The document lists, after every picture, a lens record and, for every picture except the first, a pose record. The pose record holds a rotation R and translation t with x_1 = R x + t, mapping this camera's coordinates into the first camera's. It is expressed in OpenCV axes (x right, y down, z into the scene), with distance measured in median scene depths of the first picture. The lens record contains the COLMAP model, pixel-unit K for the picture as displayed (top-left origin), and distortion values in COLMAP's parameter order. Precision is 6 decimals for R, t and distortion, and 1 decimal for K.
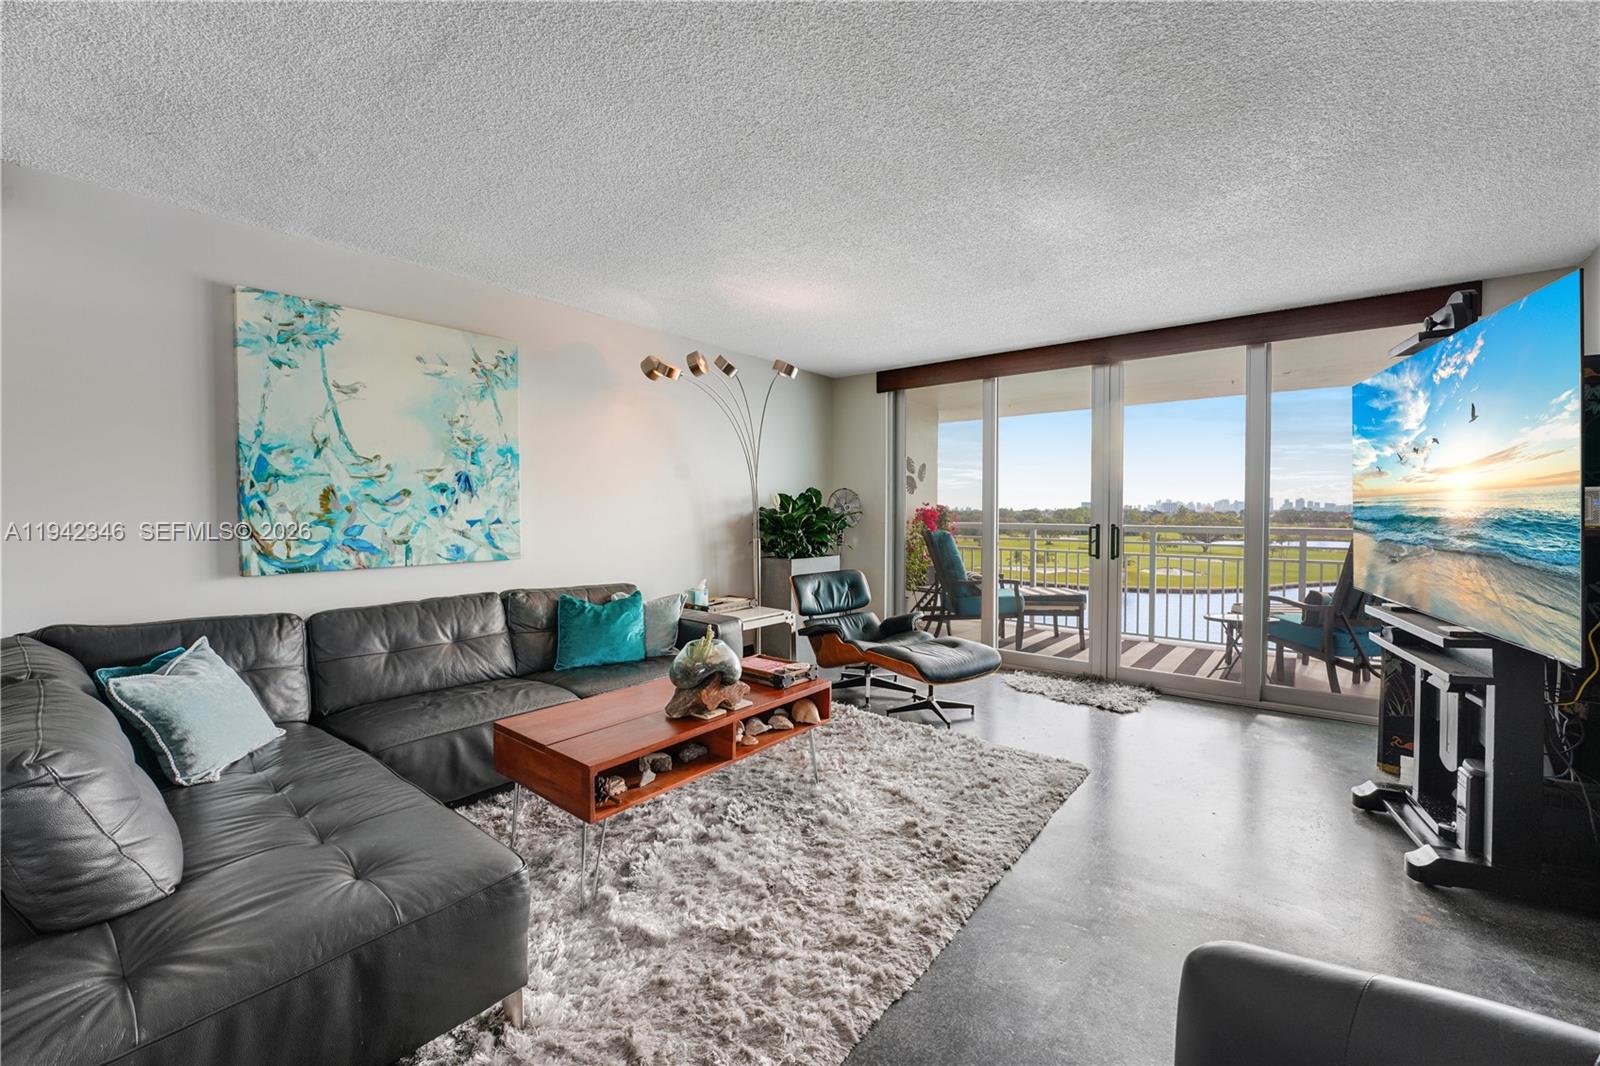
lens RADIAL K [[670.2, 0, 798.5], [0, 670.2, 525.1], [0, 0, 1]] dist [0.011094, -0.000184]
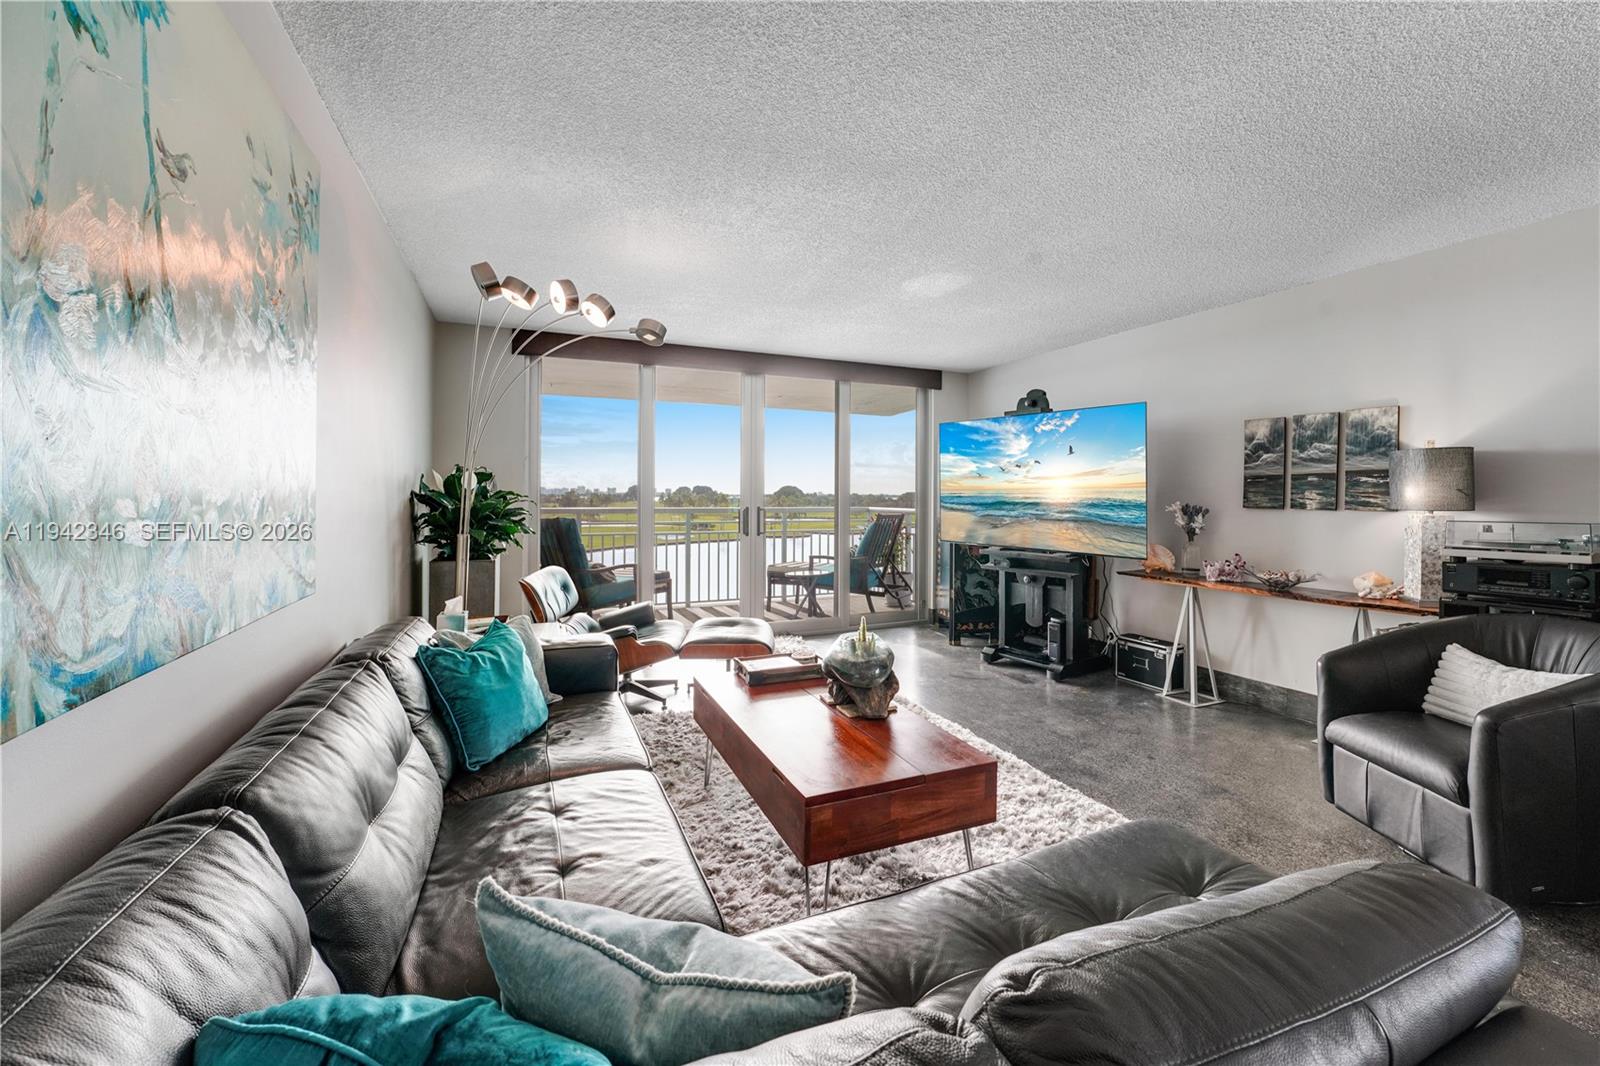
lens RADIAL K [[655.4, 0, 809.7], [0, 655.4, 493.3], [0, 0, 1]] dist [0.002579, 0.000119]
pose [[0.490917, 0.004345, 0.871196, -0.900537], [0.013021, 0.999839, -0.012325, -0.020164], [-0.871109, 0.017395, 0.490781, 0.597509]]
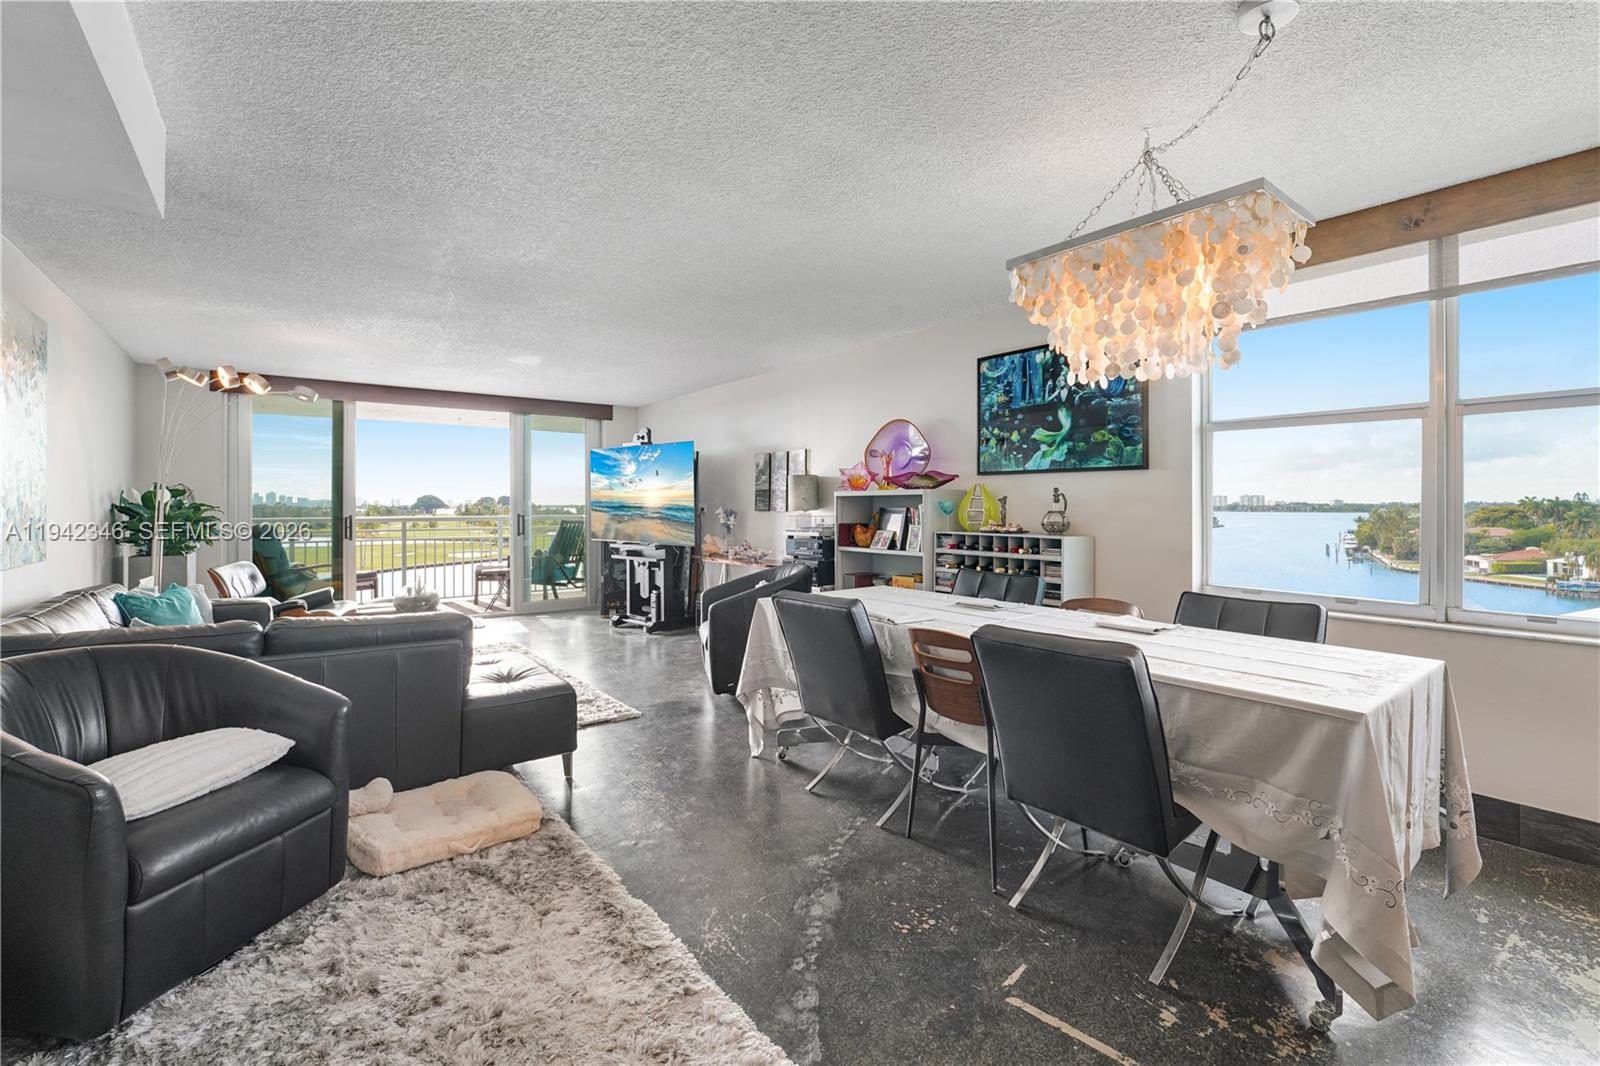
lens RADIAL K [[699.7, 0, 791.5], [0, 699.7, 501.6], [0, 0, 1]] dist [-0.005107, -0.000543]
pose [[0.286576, 0.003656, 0.958051, -1.409393], [0.022525, 0.999691, -0.010553, 0.003171], [-0.957793, 0.024604, 0.286404, -0.332312]]
